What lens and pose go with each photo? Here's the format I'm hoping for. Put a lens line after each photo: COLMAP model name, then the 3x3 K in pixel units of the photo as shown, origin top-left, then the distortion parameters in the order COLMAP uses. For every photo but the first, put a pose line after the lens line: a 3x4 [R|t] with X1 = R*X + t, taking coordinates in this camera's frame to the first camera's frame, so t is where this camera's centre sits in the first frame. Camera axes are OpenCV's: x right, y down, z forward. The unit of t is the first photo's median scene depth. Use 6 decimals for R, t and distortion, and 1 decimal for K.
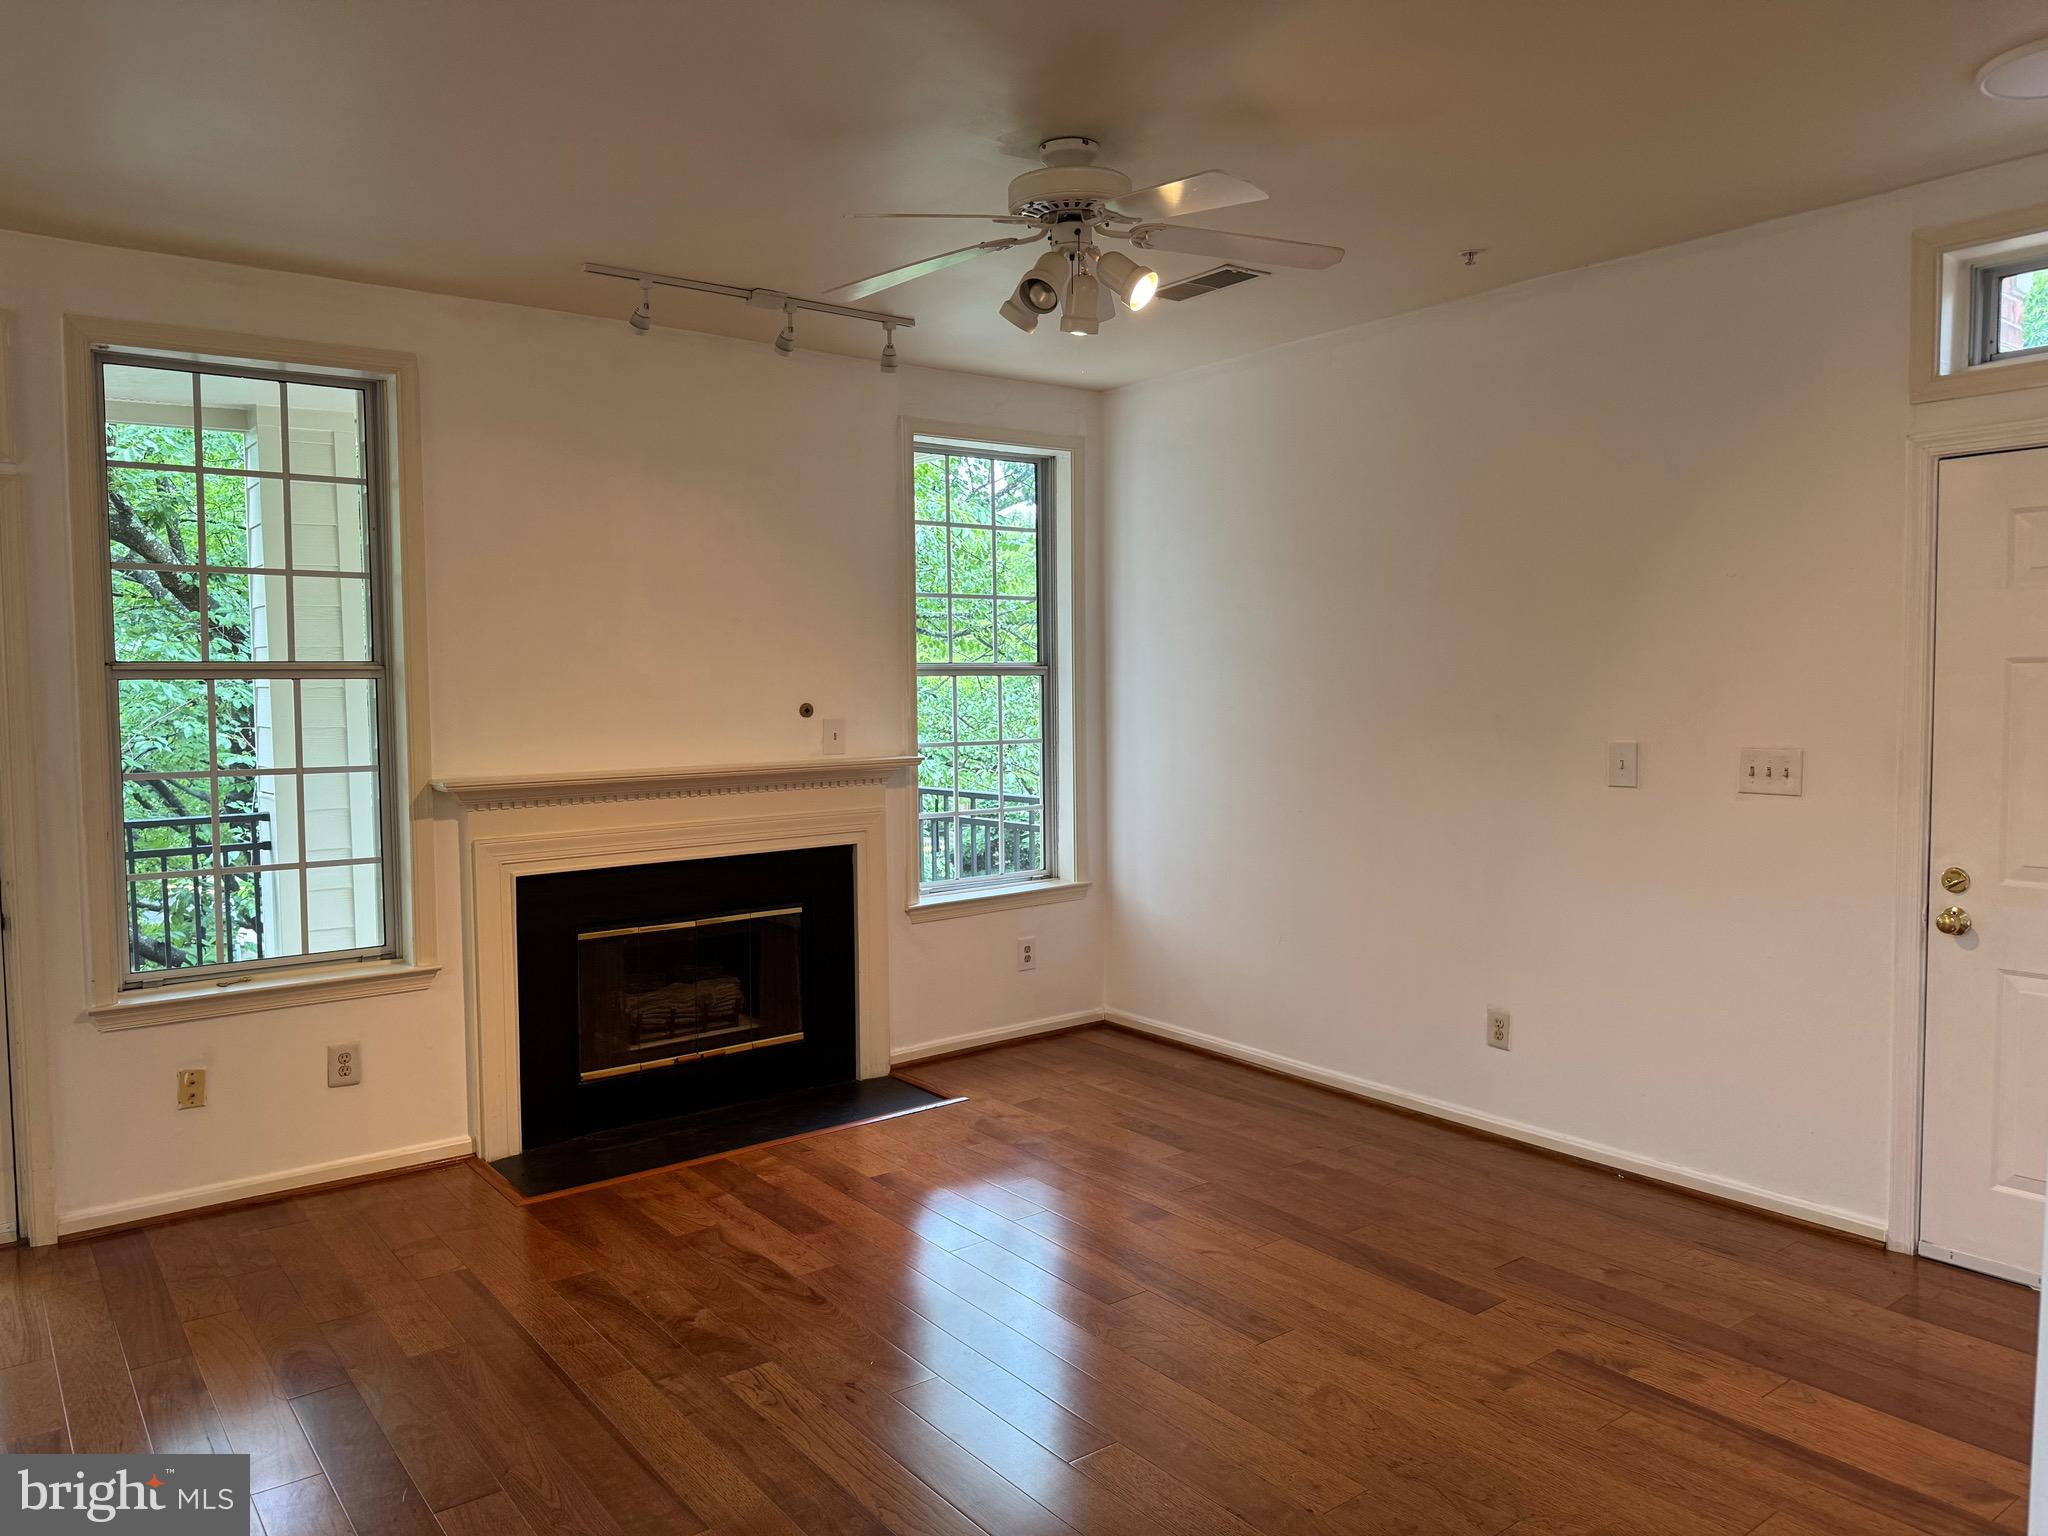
lens RADIAL K [[1424.8, 0, 1024.0], [0, 1424.8, 768.0], [0, 0, 1]] dist [0.117163, -0.188446]
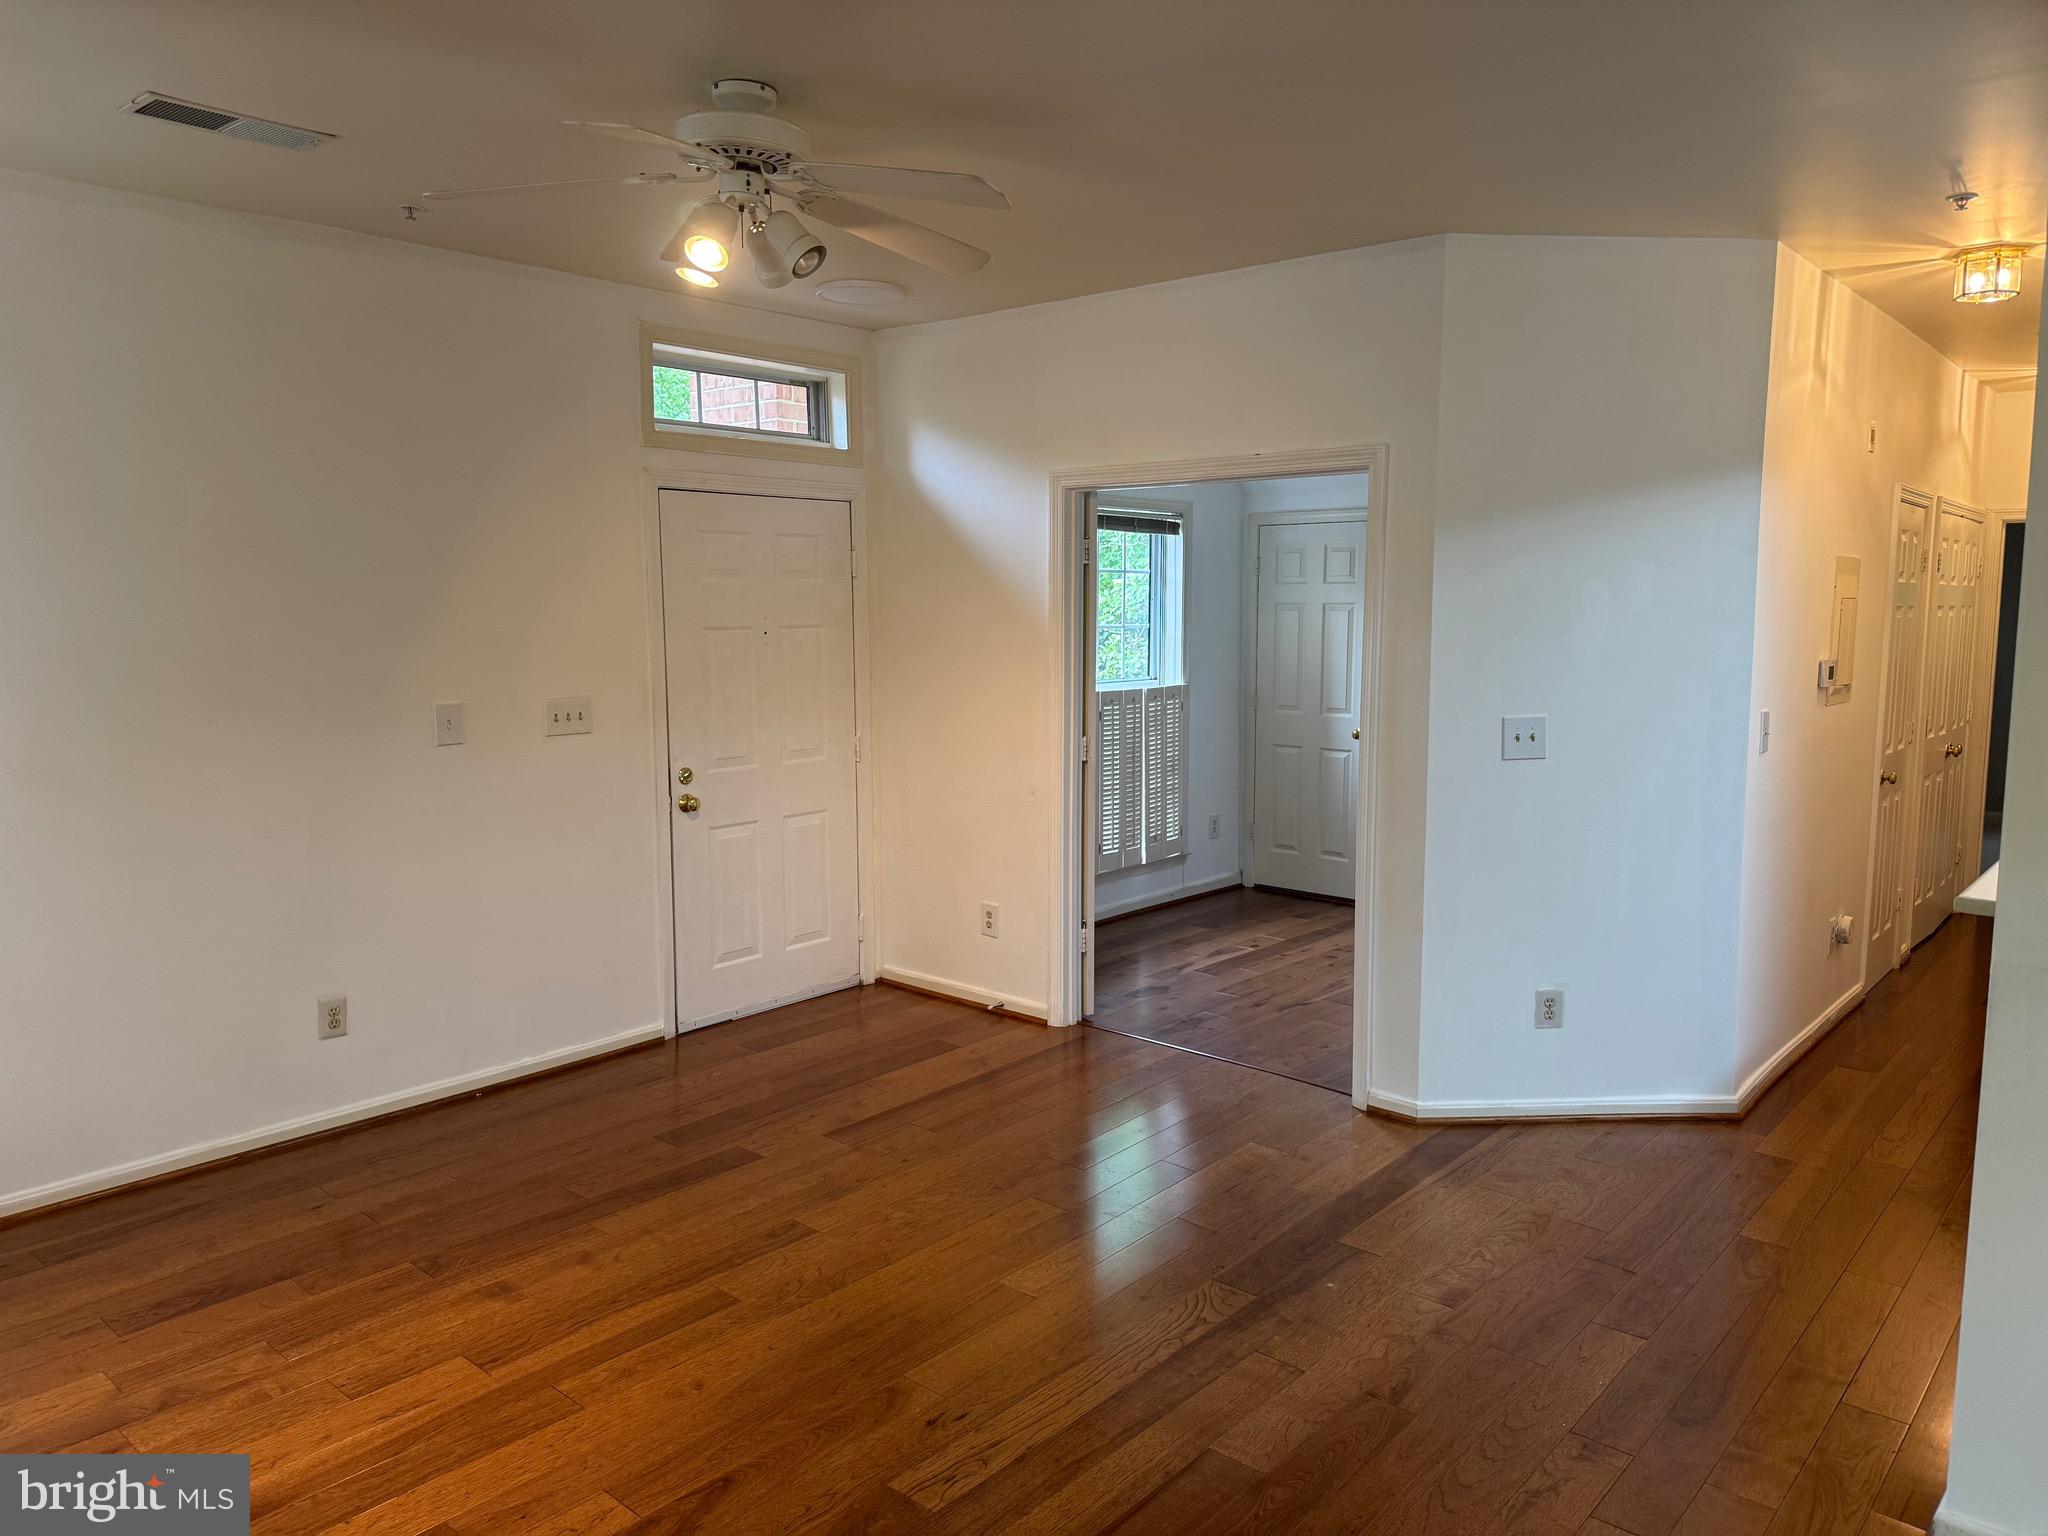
lens RADIAL K [[1422.6, 0, 1017.1], [0, 1422.6, 761.2], [0, 0, 1]] dist [0.084688, -0.114462]
pose [[-0.196097, -0.102966, 0.975164, -0.686890], [0.062205, 0.991163, 0.117164, -0.071069], [-0.978609, 0.083635, -0.187959, 0.749741]]
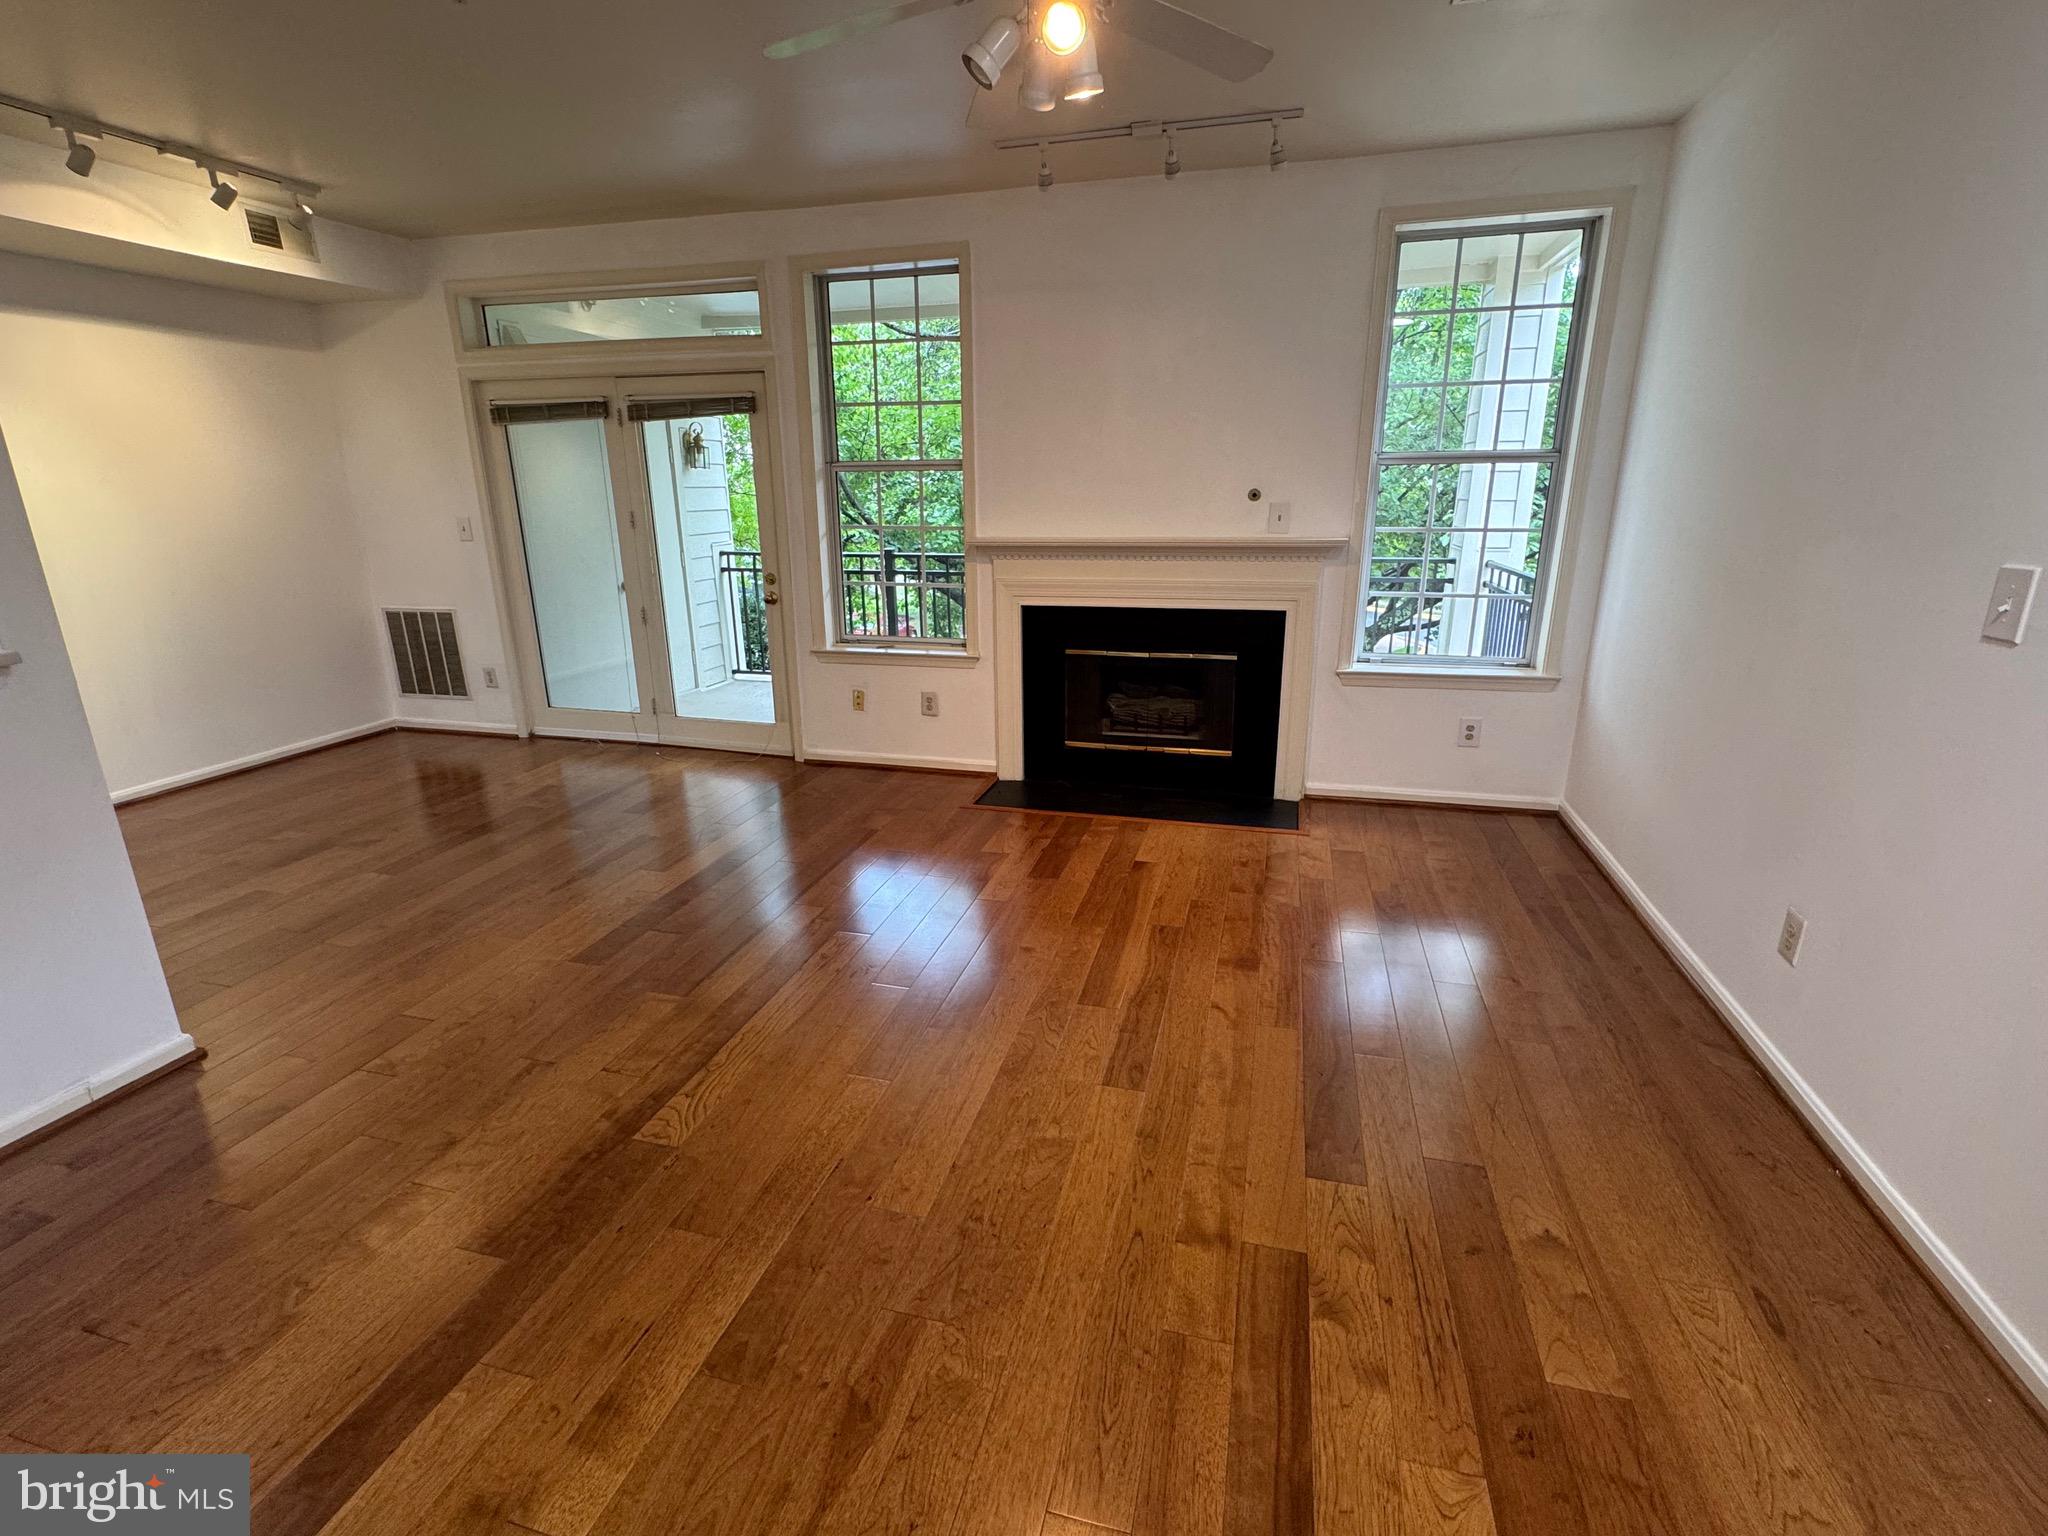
lens RADIAL K [[937.7, 0, 1020.6], [0, 937.7, 760.8], [0, 0, 1]] dist [-0.000971, 0.000248]
pose [[0.606225, 0.229047, -0.761596, 0.451079], [-0.046188, 0.966153, 0.253802, -0.018015], [0.793951, -0.118685, 0.596285, 0.399582]]
